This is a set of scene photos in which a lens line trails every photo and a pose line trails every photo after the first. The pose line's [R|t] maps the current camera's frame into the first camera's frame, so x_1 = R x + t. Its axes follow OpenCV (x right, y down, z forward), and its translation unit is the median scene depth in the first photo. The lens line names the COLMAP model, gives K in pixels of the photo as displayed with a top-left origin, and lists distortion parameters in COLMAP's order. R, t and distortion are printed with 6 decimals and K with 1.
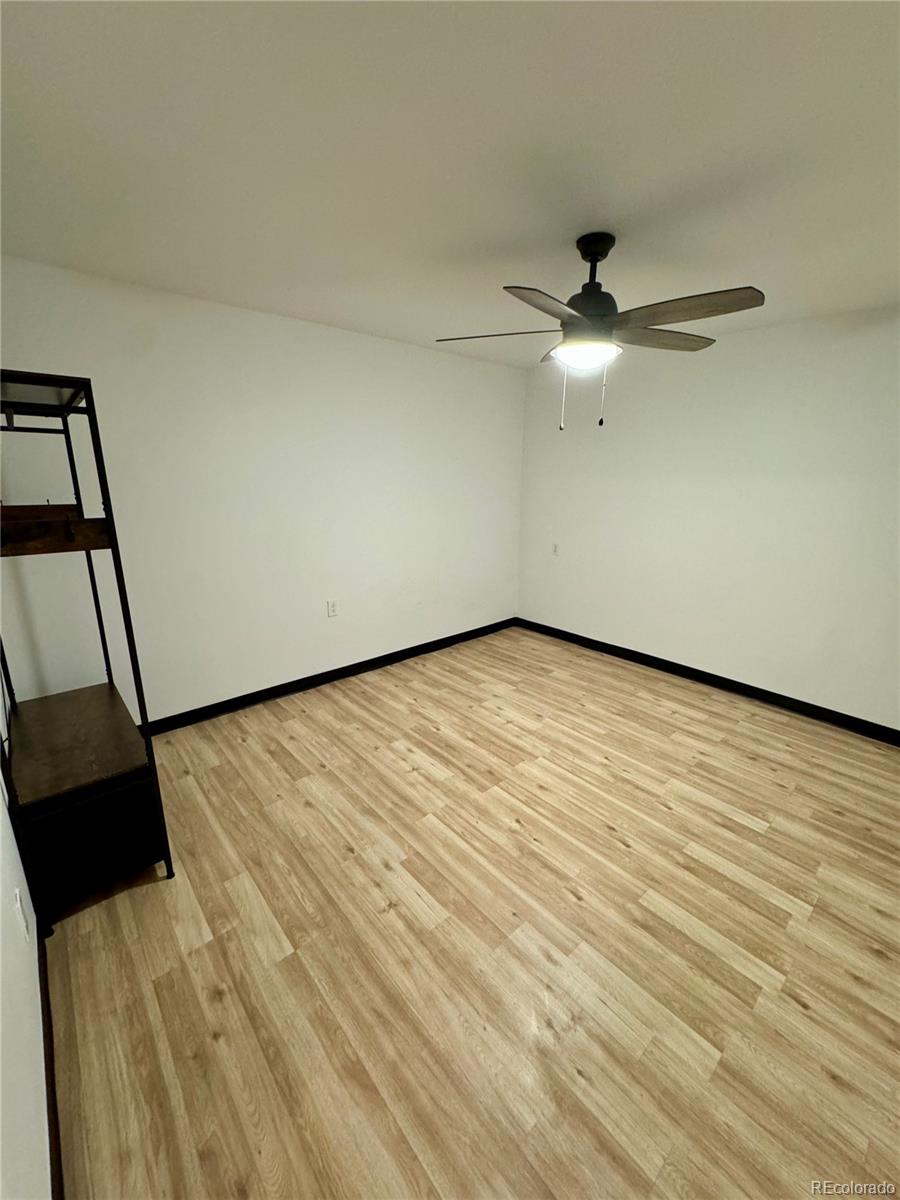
lens RADIAL K [[479.7, 0, 450.0], [0, 479.7, 600.0], [0, 0, 1]] dist [-0.002852, 0.000890]
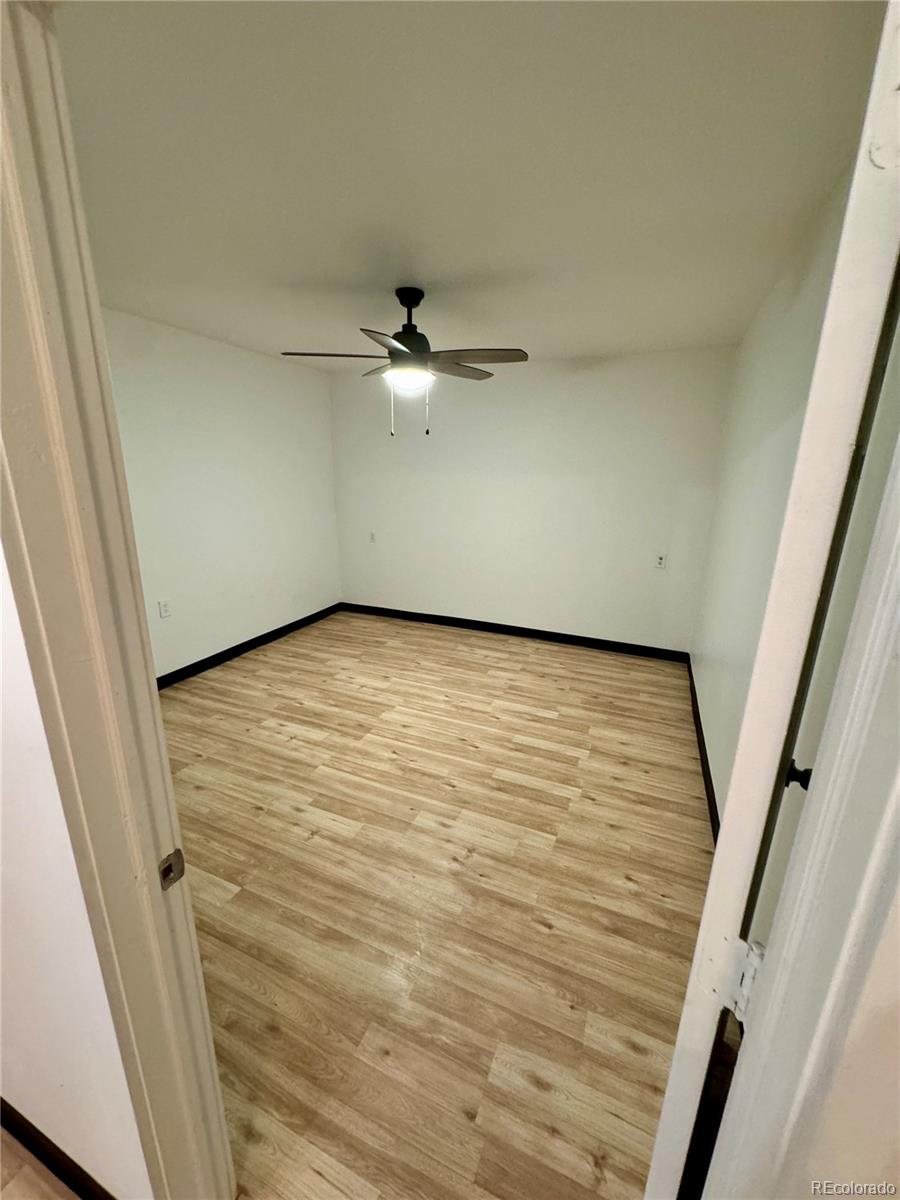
lens RADIAL K [[479.7, 0, 450.0], [0, 479.7, 600.0], [0, 0, 1]] dist [-0.002852, 0.000890]
pose [[0.903059, -0.110261, 0.415123, -0.184006], [0.105506, 0.993822, 0.034452, 0.039579], [-0.416357, 0.012685, 0.909113, -0.176355]]
